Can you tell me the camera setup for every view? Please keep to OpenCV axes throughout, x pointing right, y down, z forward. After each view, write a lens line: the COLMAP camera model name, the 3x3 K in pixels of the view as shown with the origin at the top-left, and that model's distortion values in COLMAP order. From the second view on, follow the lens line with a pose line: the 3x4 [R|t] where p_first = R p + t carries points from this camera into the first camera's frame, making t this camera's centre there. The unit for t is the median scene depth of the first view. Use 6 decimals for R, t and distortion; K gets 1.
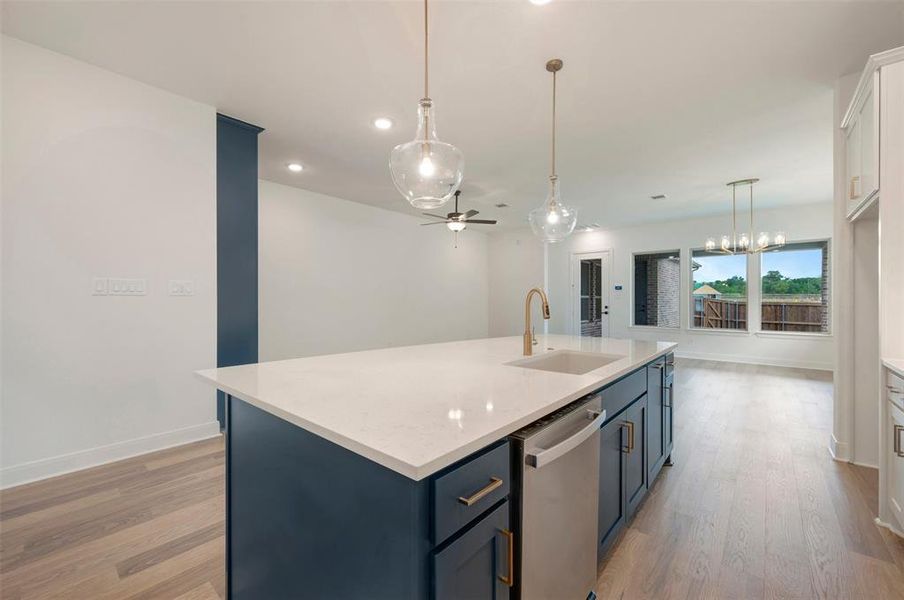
lens RADIAL K [[356.8, 0, 457.5], [0, 356.8, 300.2], [0, 0, 1]] dist [-0.001429, 0.000441]
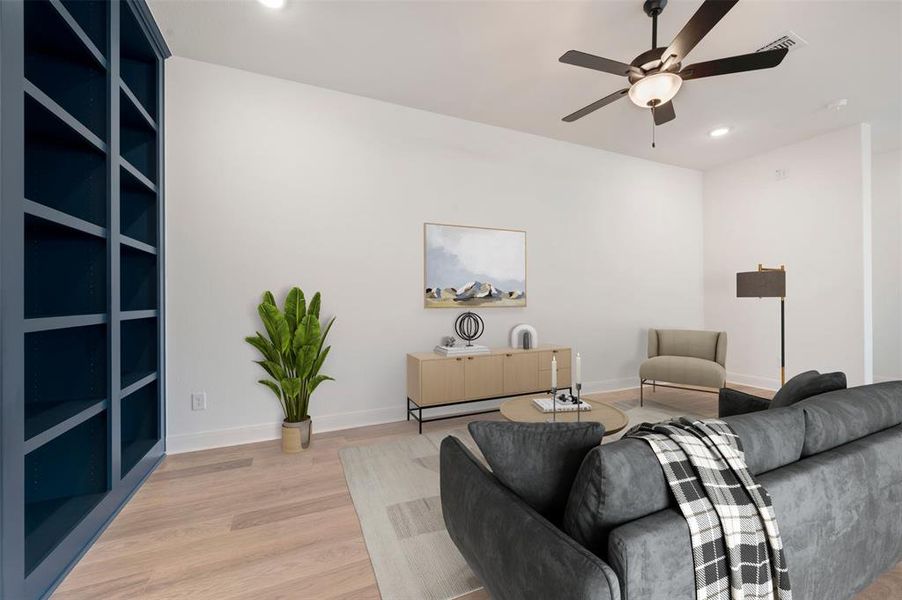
lens RADIAL K [[362.1, 0, 453.6], [0, 362.1, 300.0], [0, 0, 1]] dist [0.000397, 0.000258]
pose [[0.905595, -0.003942, -0.424124, -0.056662], [0.004882, 0.999987, 0.001131, 0.026853], [0.424115, -0.003095, 0.905603, 0.888198]]
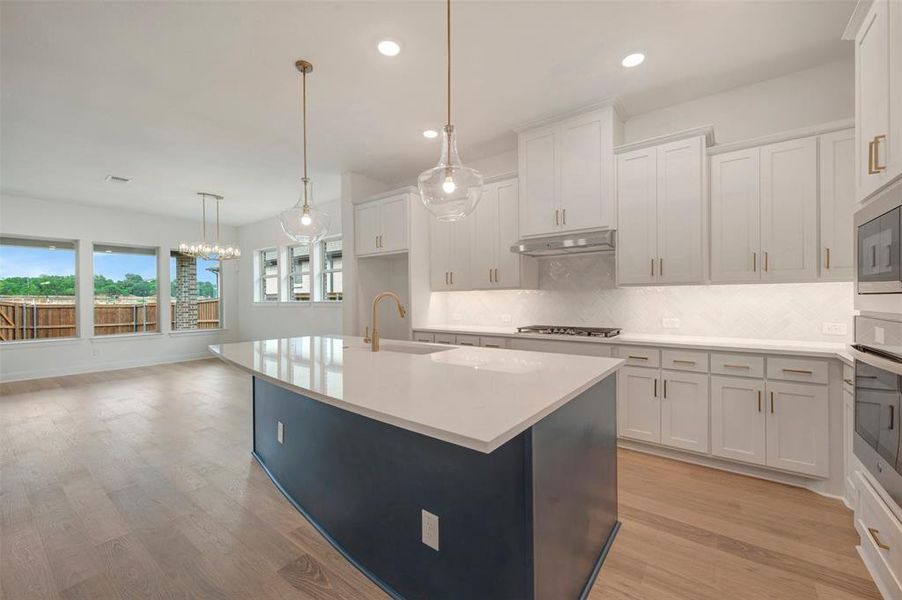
lens RADIAL K [[364.9, 0, 456.9], [0, 364.9, 300.8], [0, 0, 1]] dist [-0.001138, -0.000128]
pose [[-0.079547, -0.005568, 0.996816, -0.582509], [0.009026, 0.999939, 0.006306, -0.004863], [-0.996790, 0.009499, -0.079492, 0.475413]]
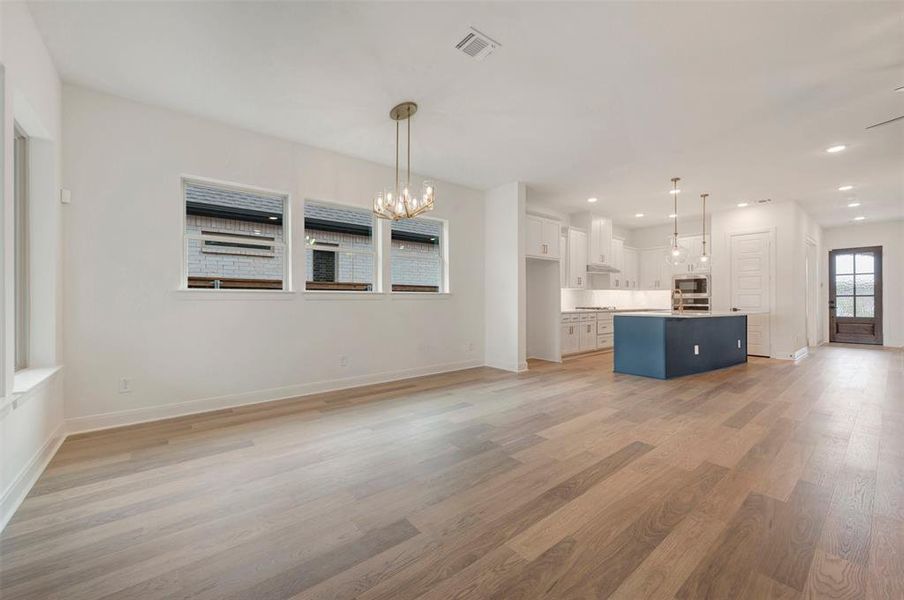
lens RADIAL K [[356.8, 0, 460.4], [0, 356.8, 297.8], [0, 0, 1]] dist [-0.001429, 0.000441]
pose [[-0.986953, 0.000470, 0.161006, 0.851309], [-0.000248, 0.999990, -0.004435, 0.031089], [-0.161006, -0.004417, -0.986943, 2.375414]]
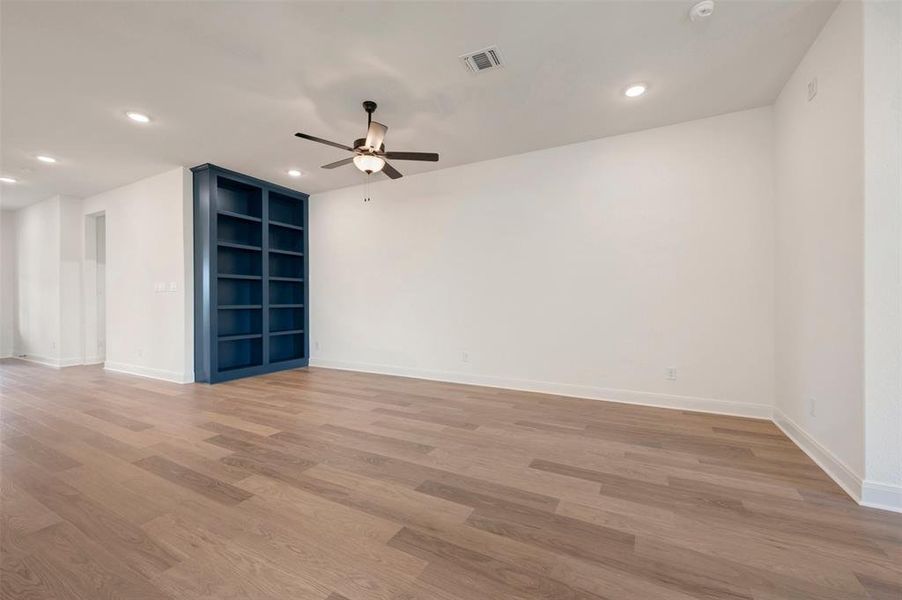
lens RADIAL K [[364.9, 0, 452.6], [0, 364.9, 297.8], [0, 0, 1]] dist [-0.001138, -0.000128]
pose [[0.225409, -0.009037, -0.974222, 0.973438], [0.003744, 0.999958, -0.008410, 0.031309], [0.974257, -0.001752, 0.225433, 1.597324]]
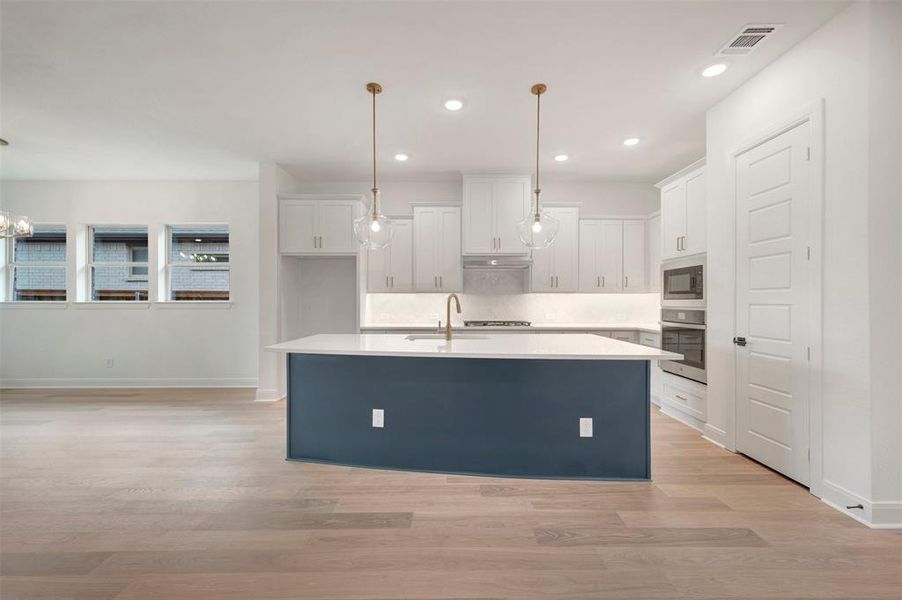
lens RADIAL K [[364.9, 0, 455.3], [0, 364.9, 297.5], [0, 0, 1]] dist [-0.001138, -0.000128]
pose [[-0.665288, 0.005163, 0.746569, -0.551495], [-0.001330, 0.999966, -0.008101, -0.002788], [-0.746586, -0.006382, -0.665259, 1.137572]]
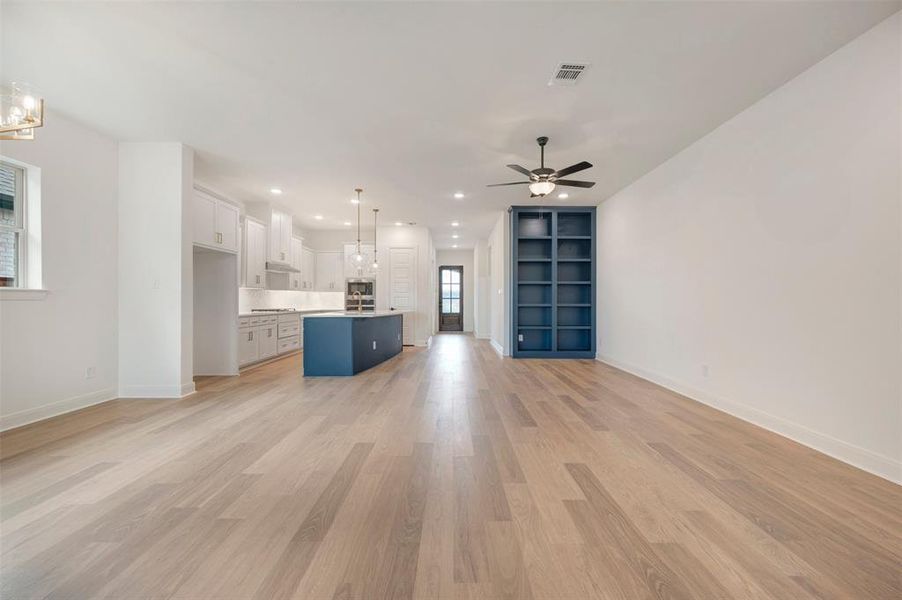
lens RADIAL K [[356.0, 0, 454.0], [0, 356.0, 302.5], [0, 0, 1]] dist [-0.001429, 0.000441]
pose [[-0.750448, 0.000922, -0.660928, 0.952565], [-0.003755, 0.999977, 0.005658, 0.028044], [0.660918, 0.006728, -0.750428, 2.265193]]
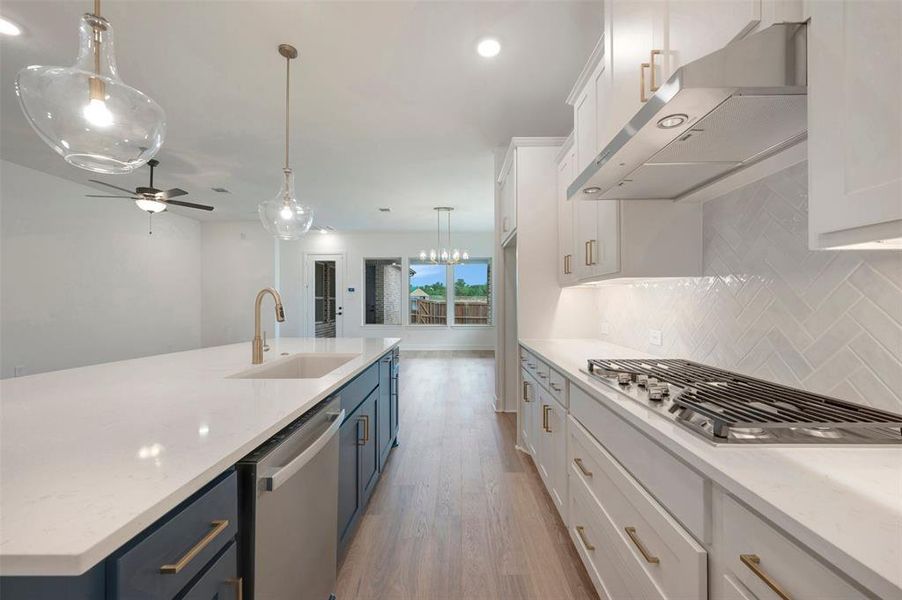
lens RADIAL K [[356.0, 0, 449.3], [0, 356.0, 300.1], [0, 0, 1]] dist [-0.001429, 0.000441]
pose [[0.768527, -0.001143, 0.639817, -0.001443], [0.003551, 0.999991, -0.002478, 0.000067], [-0.639808, 0.004176, 0.768523, 0.009261]]
